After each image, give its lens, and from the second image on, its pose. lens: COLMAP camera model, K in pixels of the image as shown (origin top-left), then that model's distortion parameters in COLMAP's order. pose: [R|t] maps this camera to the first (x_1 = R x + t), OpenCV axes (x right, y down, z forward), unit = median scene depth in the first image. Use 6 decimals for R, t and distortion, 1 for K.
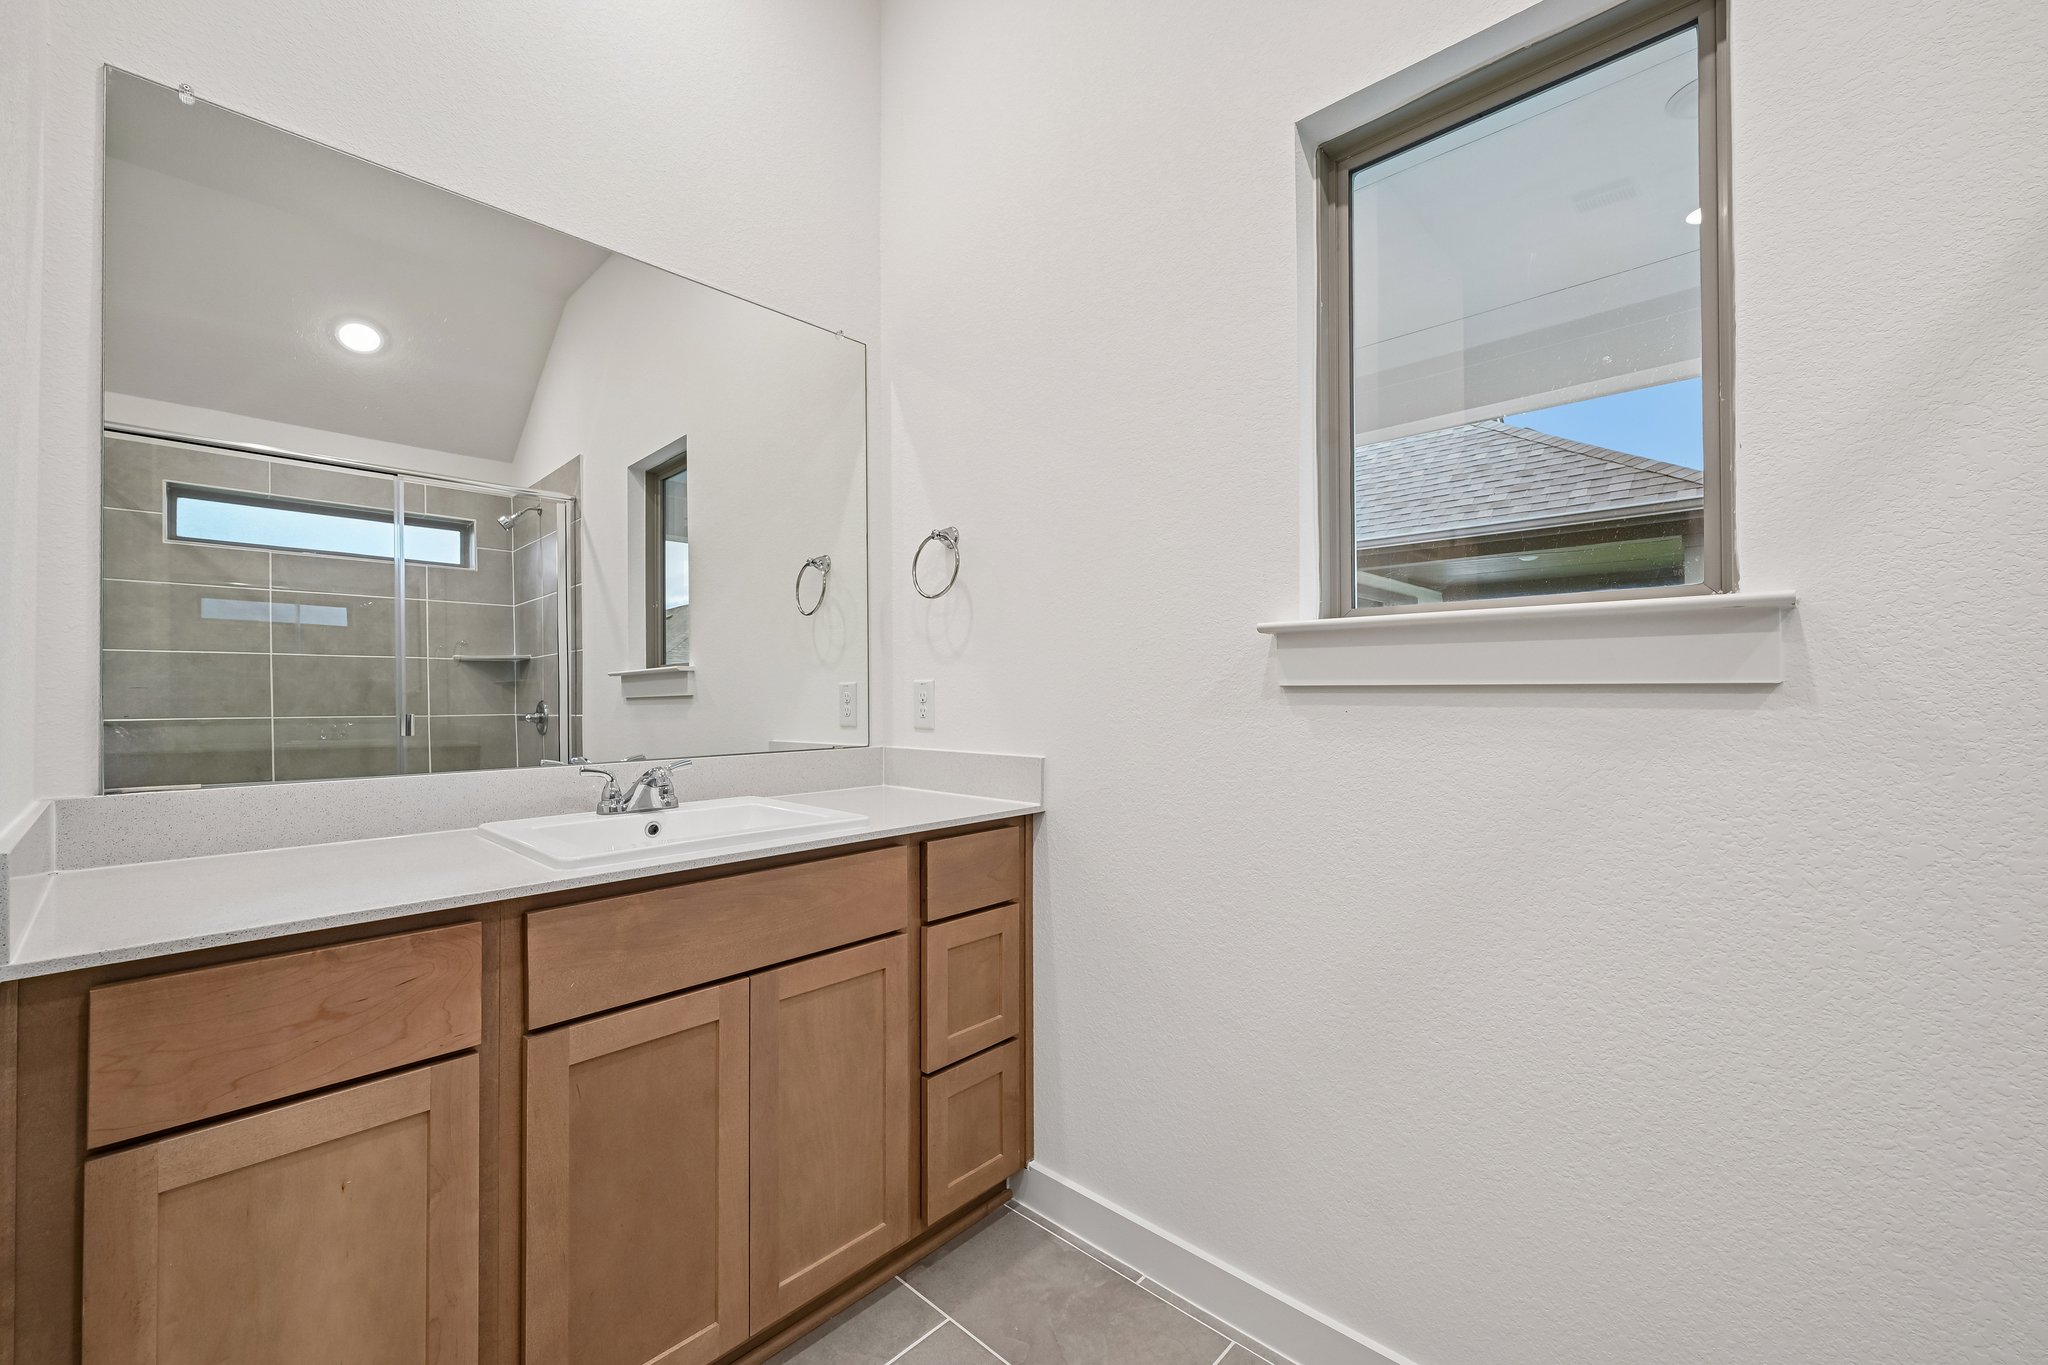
lens RADIAL K [[823.0, 0, 1020.9], [0, 823.0, 686.3], [0, 0, 1]] dist [-0.004886, 0.003423]
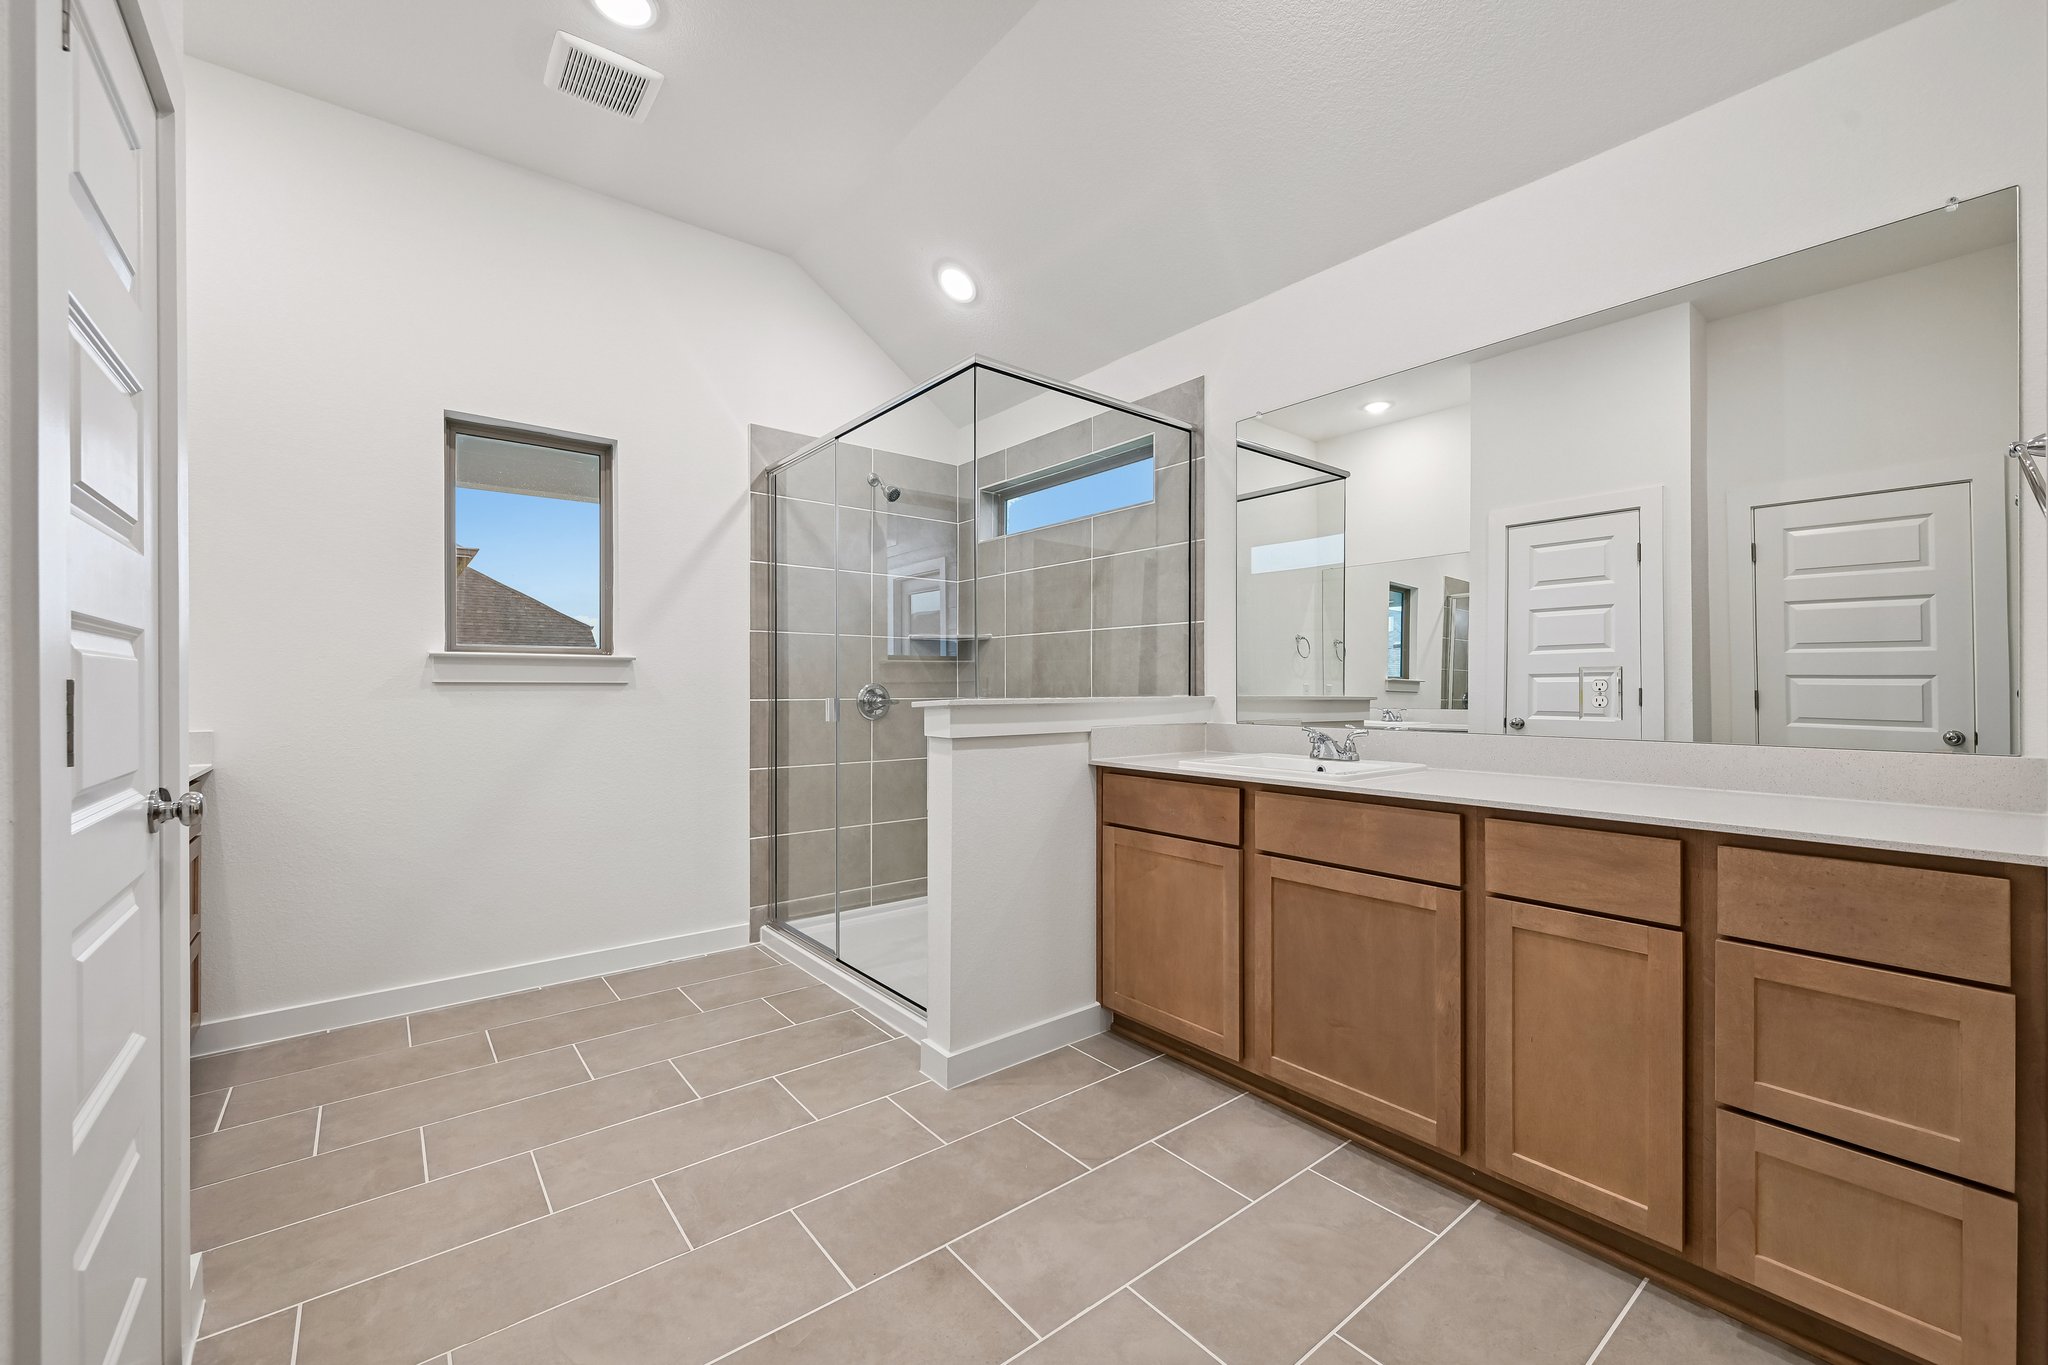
lens RADIAL K [[823.0, 0, 1020.9], [0, 823.0, 686.3], [0, 0, 1]] dist [-0.004886, 0.003423]
pose [[0.145884, 0.004608, 0.989291, -1.327656], [-0.005216, 0.999979, -0.003888, 0.007468], [-0.989288, -0.004593, 0.145905, -0.660216]]
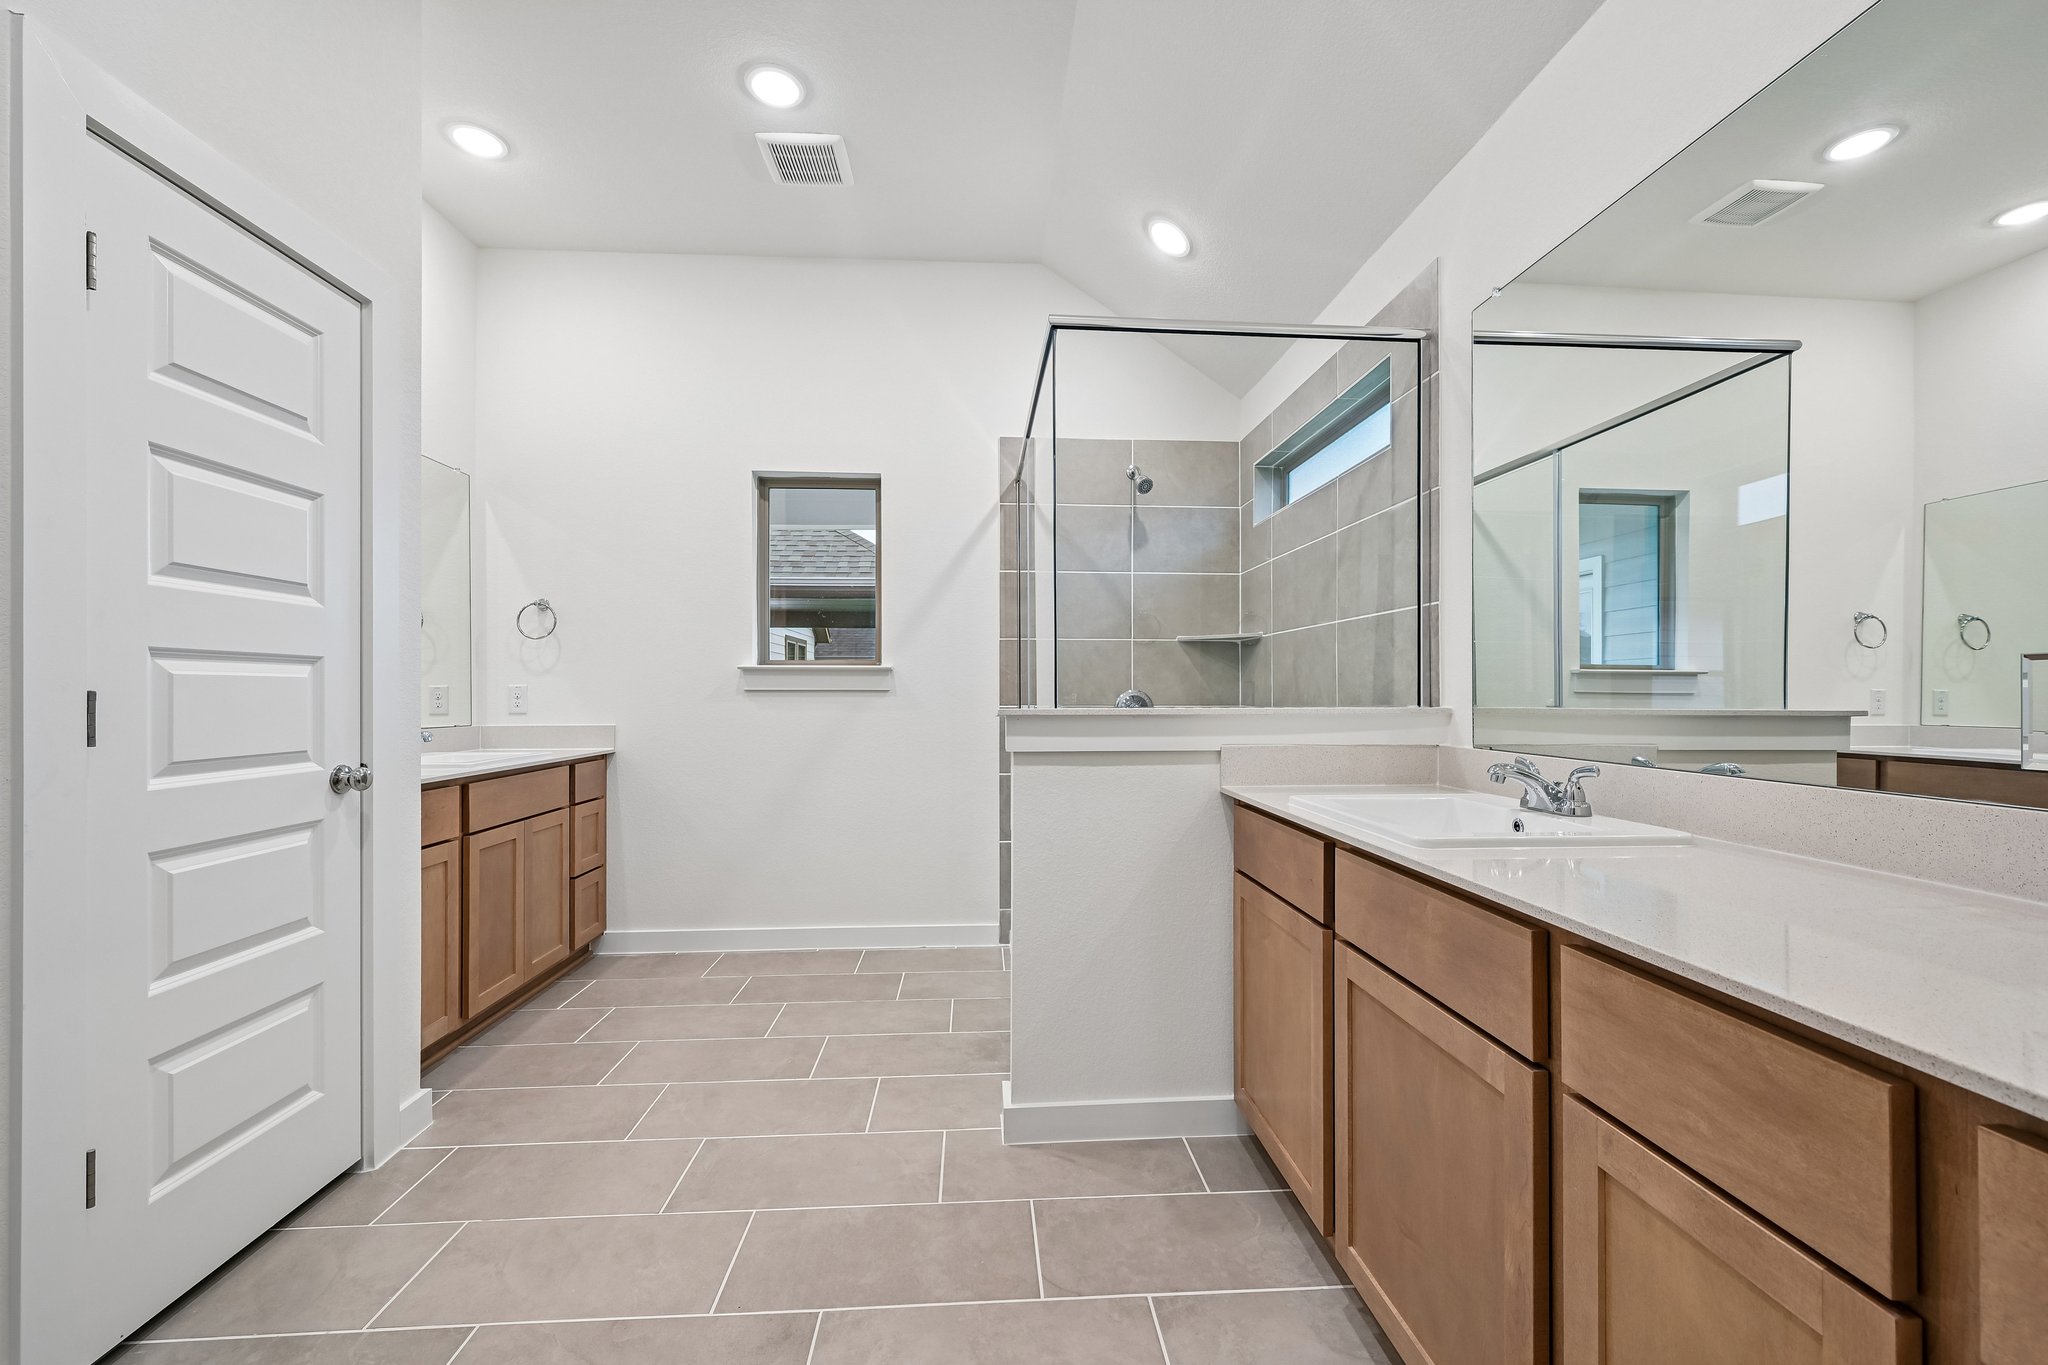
lens RADIAL K [[823.0, 0, 1020.9], [0, 823.0, 686.3], [0, 0, 1]] dist [-0.004886, 0.003423]
pose [[0.688523, 0.009073, 0.725157, -0.842764], [-0.006359, 0.999959, -0.006474, -0.000986], [-0.725186, -0.000154, 0.688553, -1.232936]]
